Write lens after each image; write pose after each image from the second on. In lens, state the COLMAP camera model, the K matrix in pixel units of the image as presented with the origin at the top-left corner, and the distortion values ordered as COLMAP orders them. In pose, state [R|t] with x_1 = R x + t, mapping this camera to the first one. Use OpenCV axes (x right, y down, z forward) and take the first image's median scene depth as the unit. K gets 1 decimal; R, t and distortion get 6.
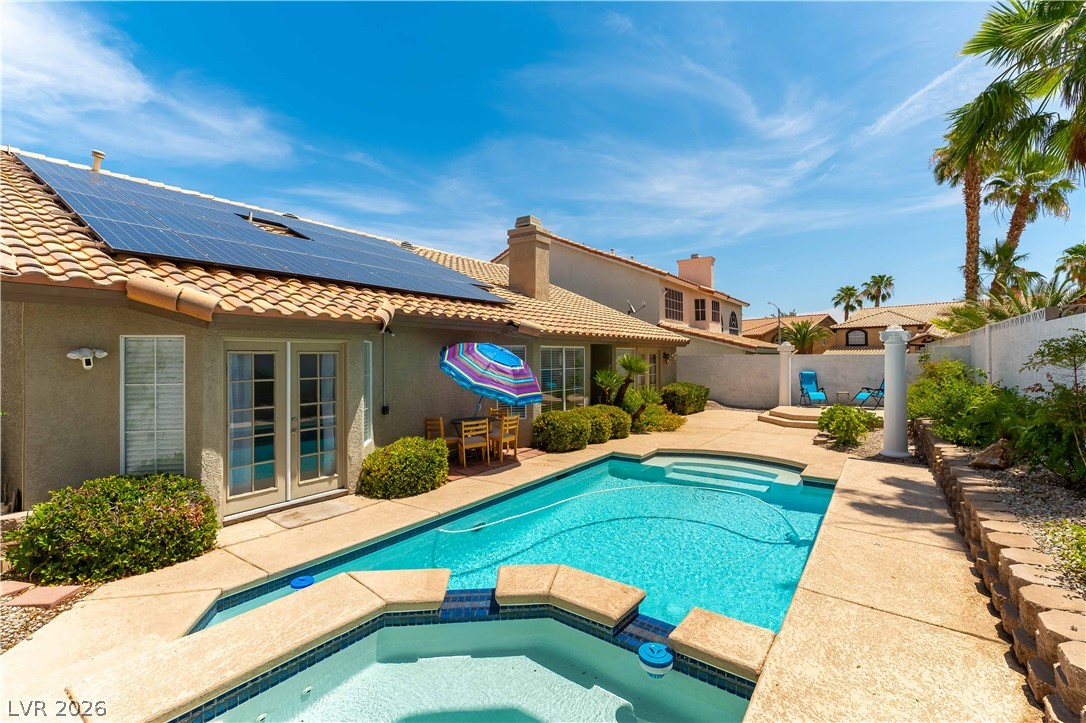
lens RADIAL K [[465.1, 0, 543.0], [0, 465.1, 361.5], [0, 0, 1]] dist [-0.000575, -0.000093]
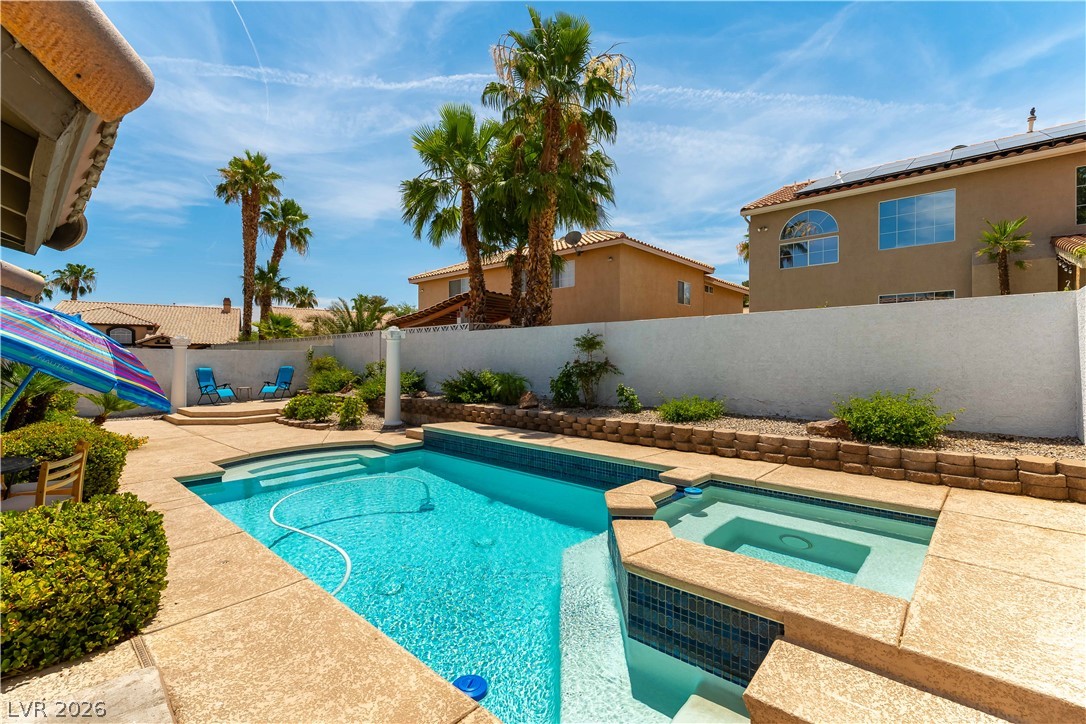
lens RADIAL K [[480.2, 0, 543.0], [0, 480.2, 362.0], [0, 0, 1]] dist [0.000069, 0.000147]
pose [[0.094984, -0.001212, 0.995478, -0.200935], [0.010822, 0.999941, 0.000185, 0.011017], [-0.995420, 0.010756, 0.094992, 0.152916]]
